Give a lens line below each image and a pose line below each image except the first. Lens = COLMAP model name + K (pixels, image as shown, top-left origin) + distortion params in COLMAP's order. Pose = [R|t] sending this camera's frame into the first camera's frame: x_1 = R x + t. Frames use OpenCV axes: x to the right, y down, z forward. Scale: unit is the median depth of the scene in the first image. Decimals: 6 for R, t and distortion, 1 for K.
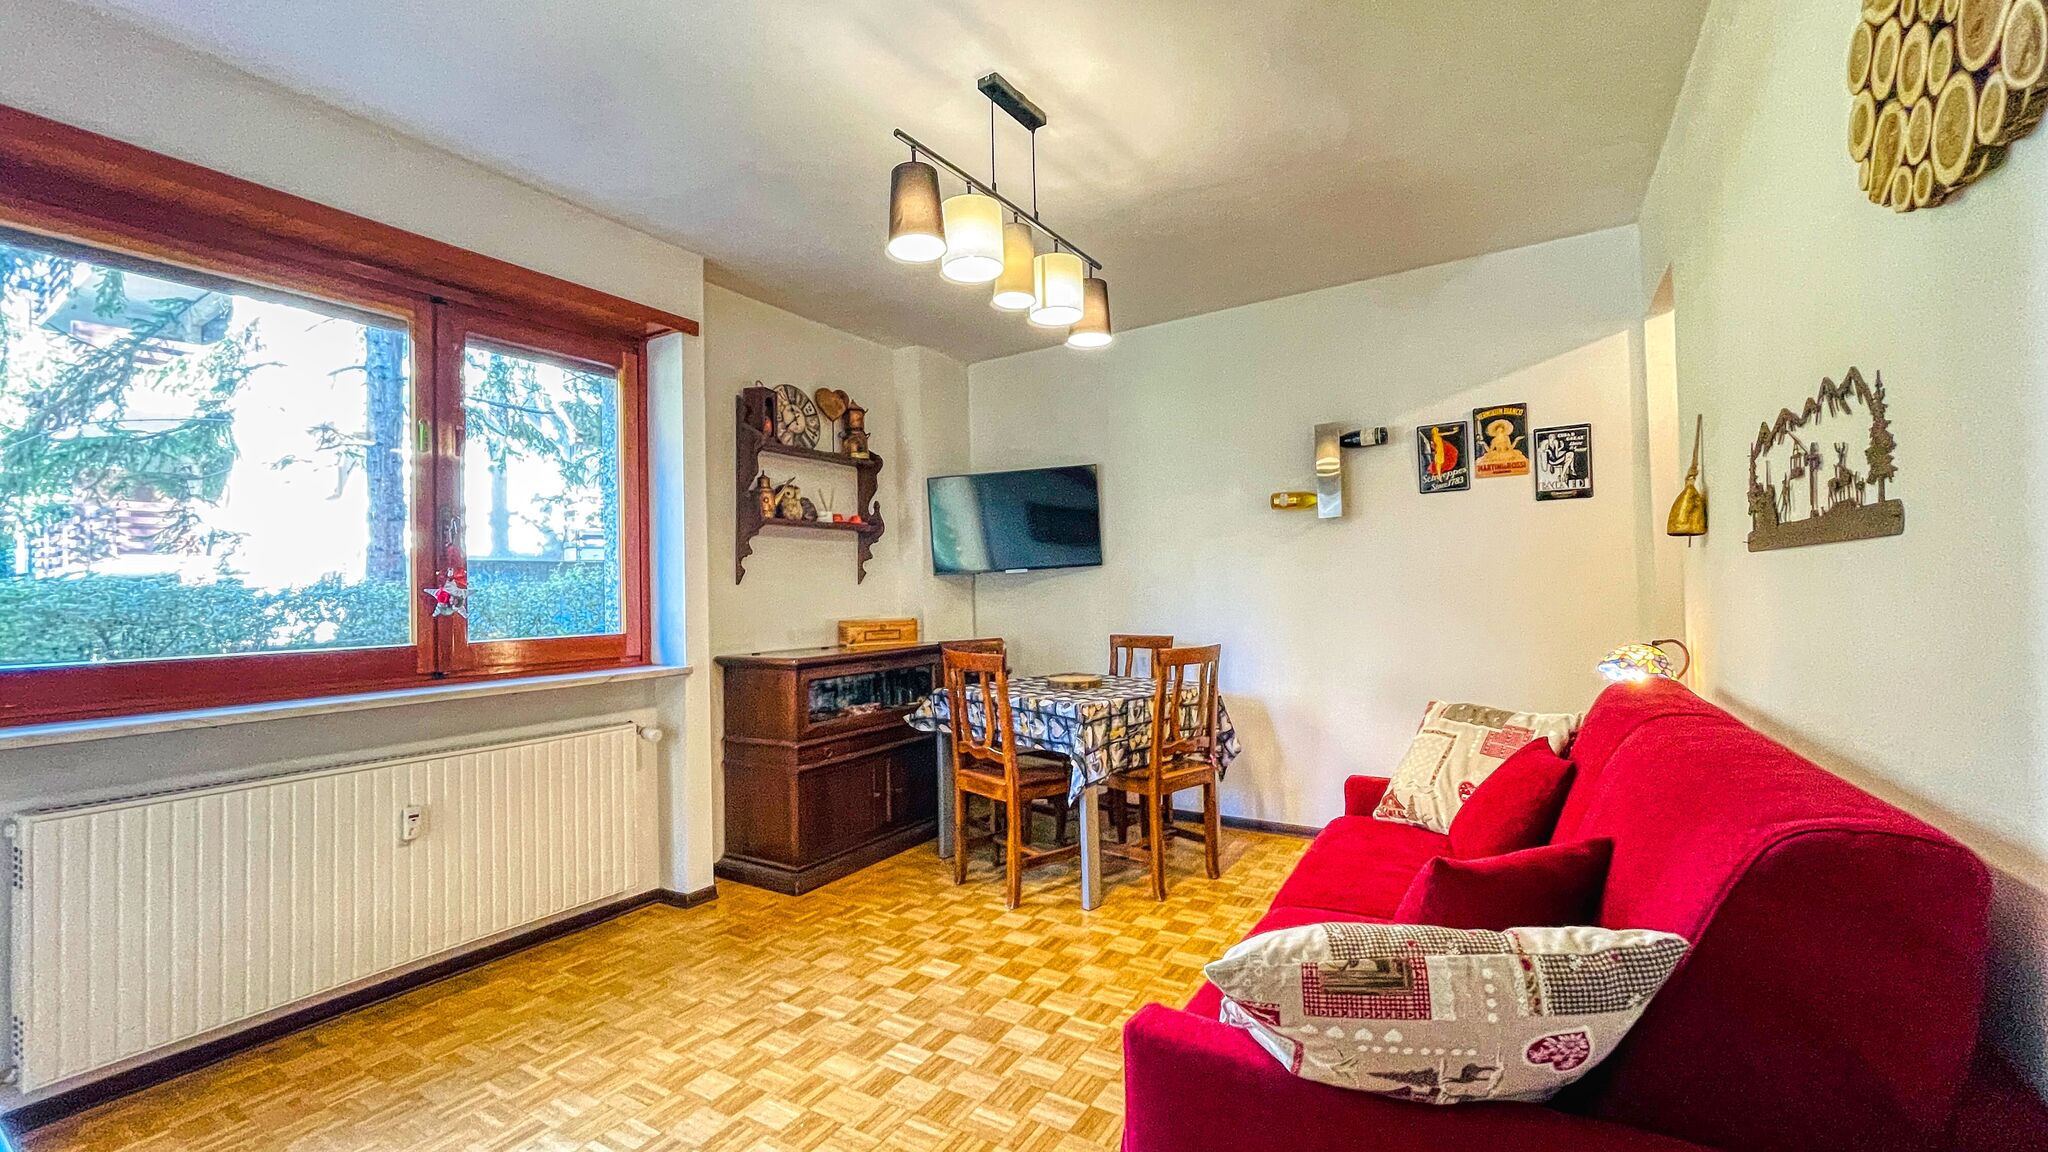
lens RADIAL K [[817.1, 0, 1021.3], [0, 817.1, 574.0], [0, 0, 1]] dist [-0.002192, -0.001054]
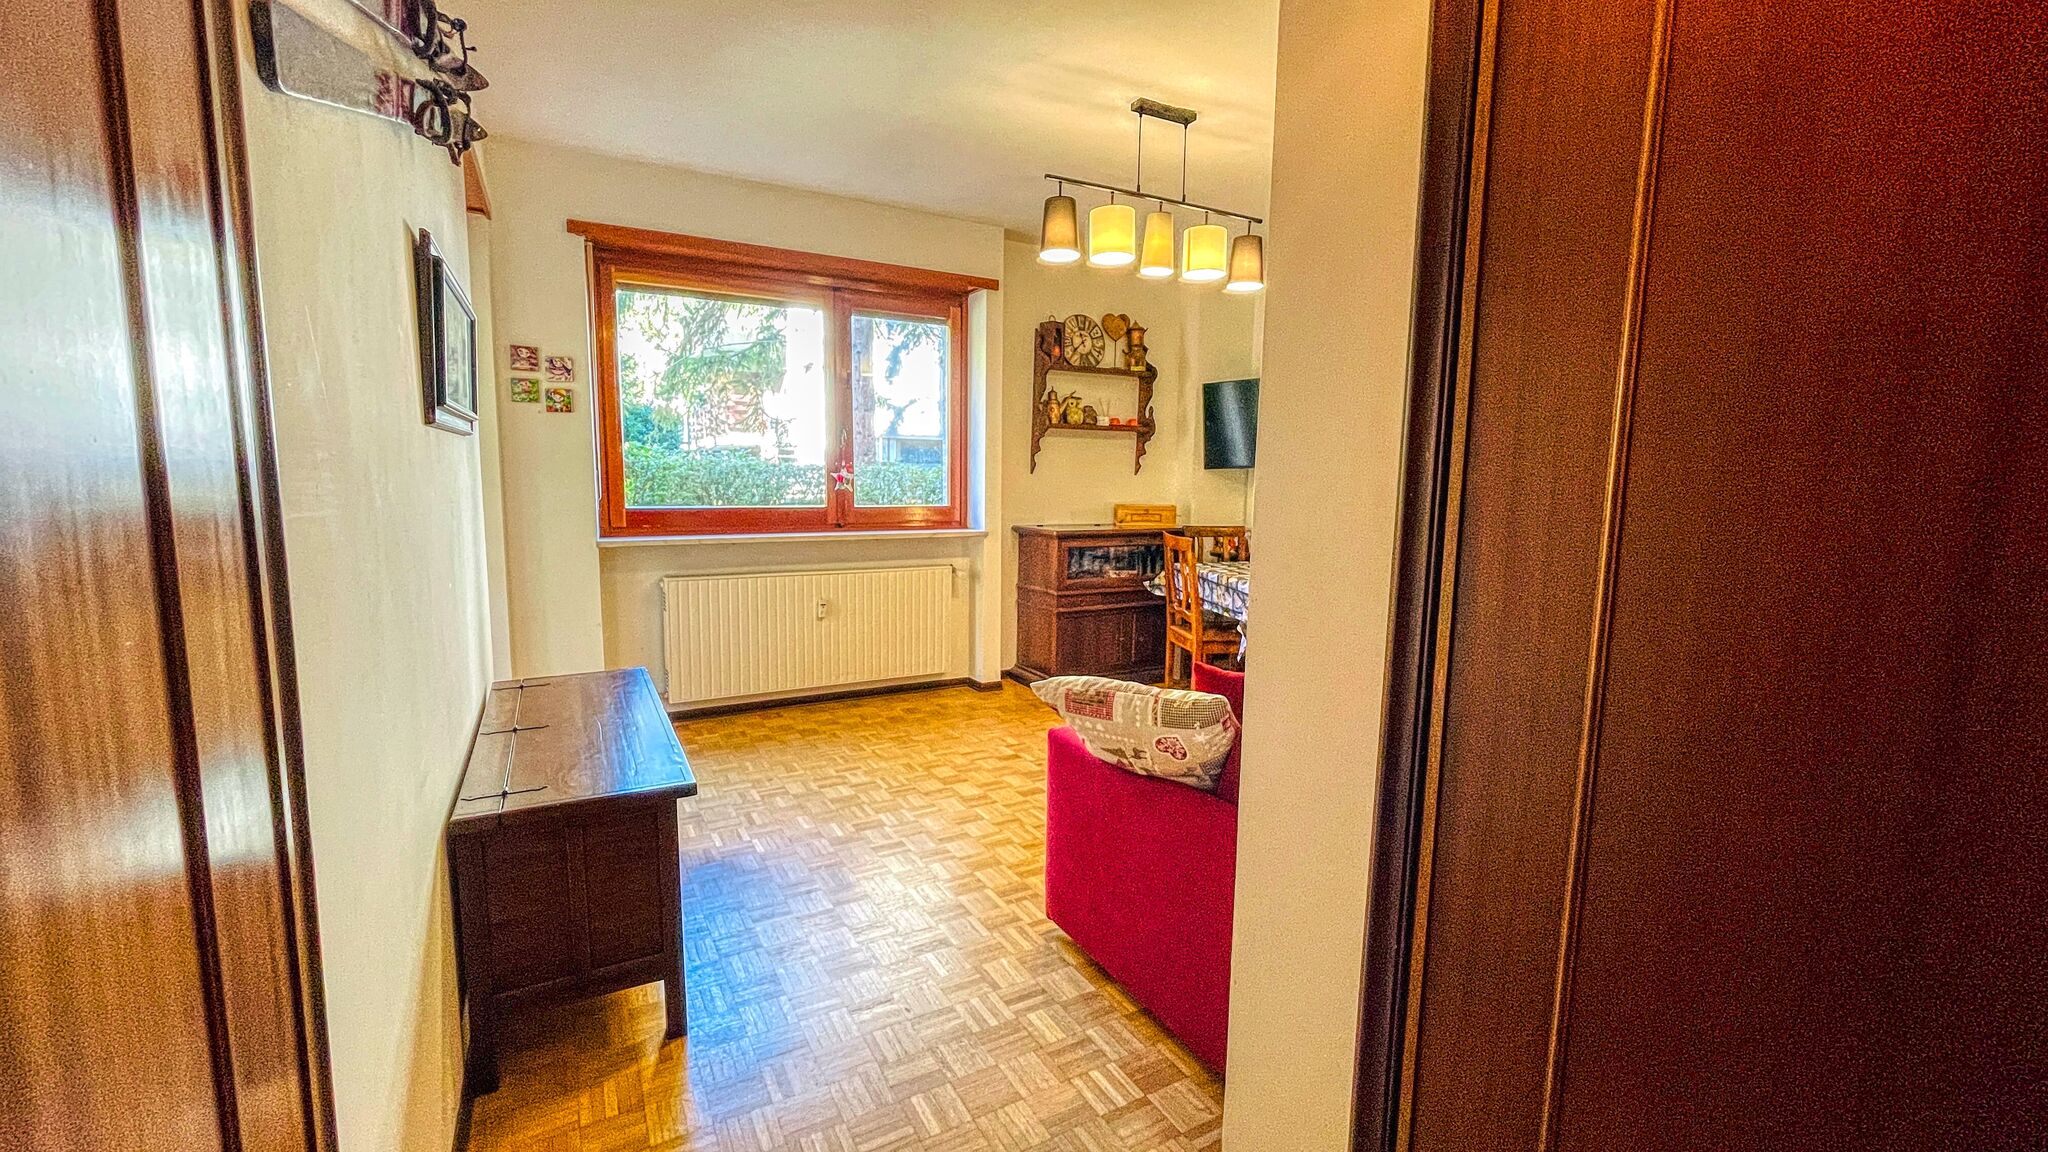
lens RADIAL K [[817.1, 0, 1024.3], [0, 817.1, 573.1], [0, 0, 1]] dist [-0.002192, -0.001054]
pose [[0.876139, 0.092486, -0.473104, 0.307089], [-0.022394, 0.988172, 0.151703, -0.030019], [0.481539, -0.122318, 0.867847, -0.204913]]
